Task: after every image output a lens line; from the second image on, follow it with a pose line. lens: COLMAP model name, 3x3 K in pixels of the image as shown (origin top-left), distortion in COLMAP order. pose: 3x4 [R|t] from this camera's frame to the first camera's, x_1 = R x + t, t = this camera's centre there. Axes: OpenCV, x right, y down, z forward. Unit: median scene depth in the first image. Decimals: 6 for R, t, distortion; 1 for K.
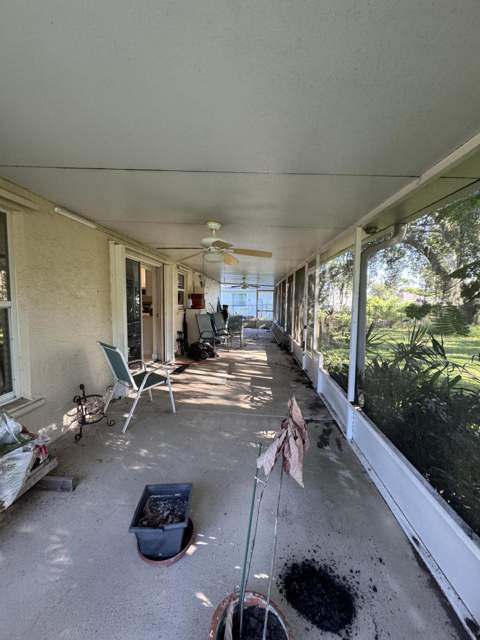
lens RADIAL K [[254.7, 0, 240.0], [0, 254.7, 320.0], [0, 0, 1]] dist [-0.000226, -0.000013]
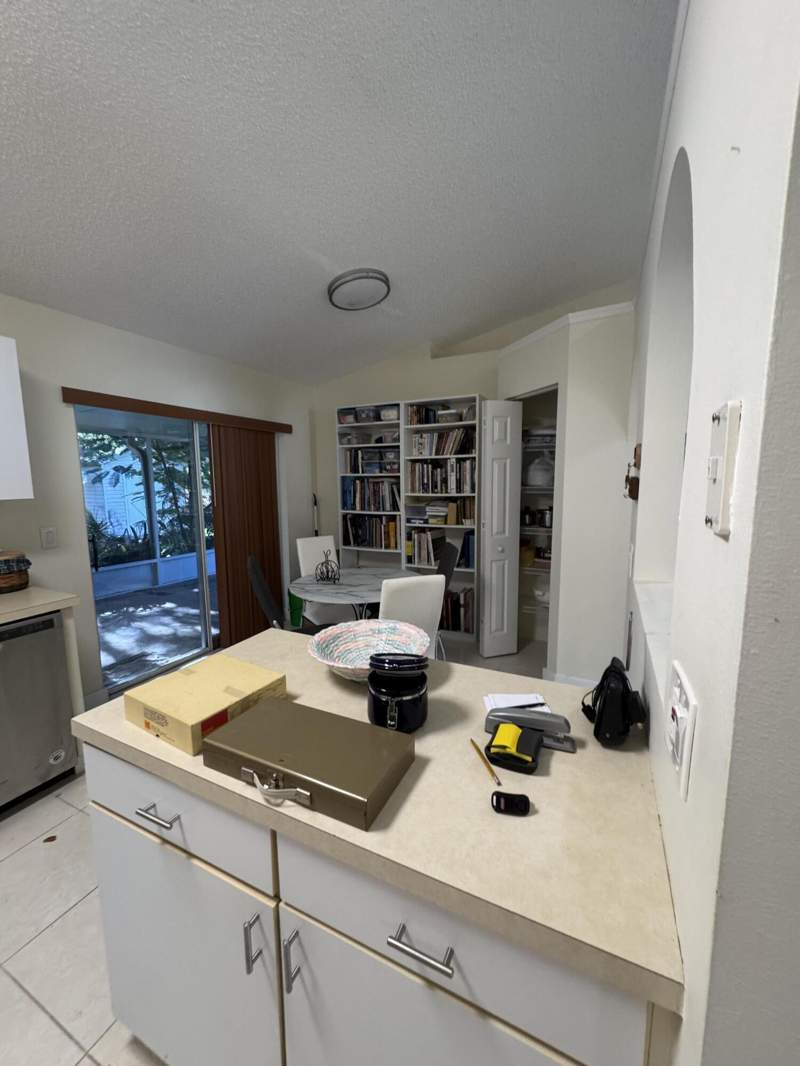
lens RADIAL K [[424.2, 0, 400.0], [0, 424.2, 533.0], [0, 0, 1]] dist [-0.000226, -0.000013]
pose [[-0.926035, -0.044333, 0.374824, -1.169666], [0.038437, 0.976838, 0.210499, -0.171278], [-0.375475, 0.209337, -0.902882, 1.835510]]
